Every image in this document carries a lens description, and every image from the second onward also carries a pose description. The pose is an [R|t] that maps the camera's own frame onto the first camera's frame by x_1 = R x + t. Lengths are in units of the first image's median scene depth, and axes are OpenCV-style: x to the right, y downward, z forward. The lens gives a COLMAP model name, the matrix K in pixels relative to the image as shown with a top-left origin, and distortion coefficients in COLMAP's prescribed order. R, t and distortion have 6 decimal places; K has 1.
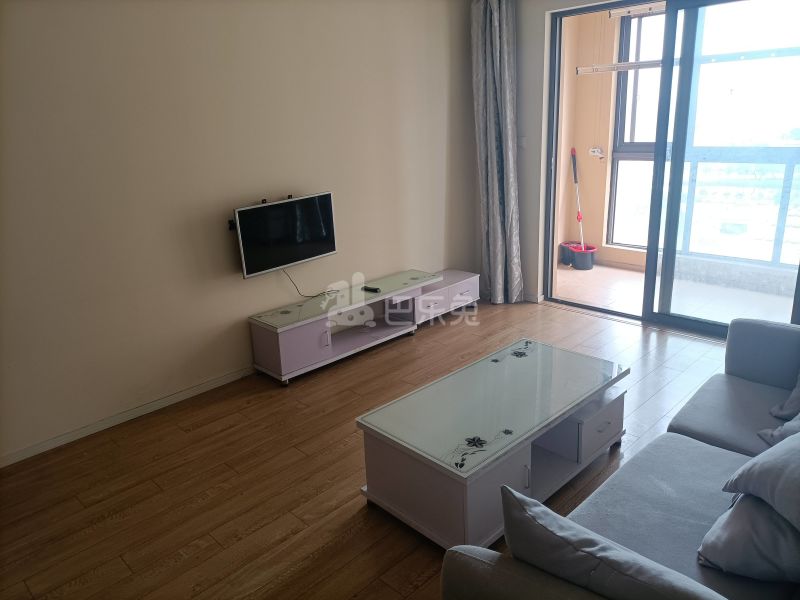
lens RADIAL K [[589.0, 0, 400.6], [0, 589.0, 298.5], [0, 0, 1]] dist [0.062237, -0.076332]
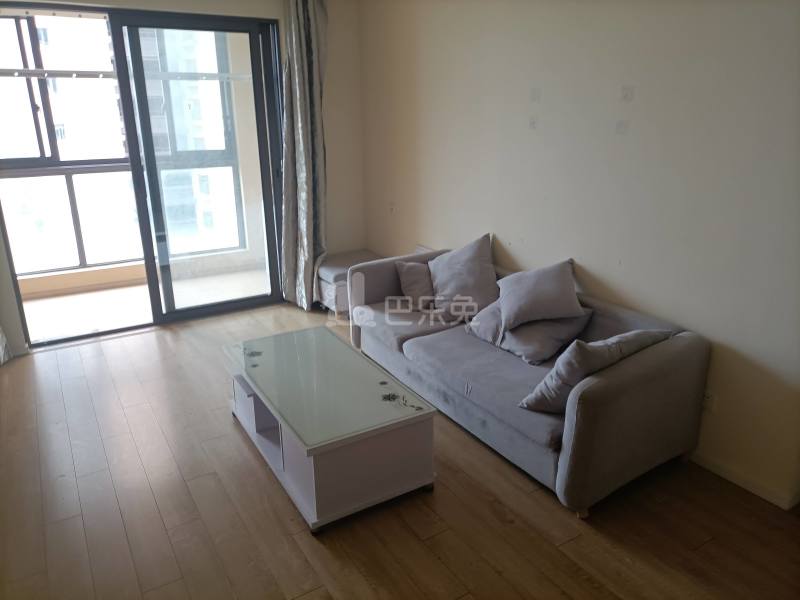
lens RADIAL K [[589.0, 0, 400.7], [0, 589.0, 299.9], [0, 0, 1]] dist [0.062237, -0.076332]
pose [[0.205968, -0.250840, 0.945863, -0.477269], [0.282772, 0.940609, 0.187871, -0.078790], [-0.936812, 0.228768, 0.264665, 0.322627]]
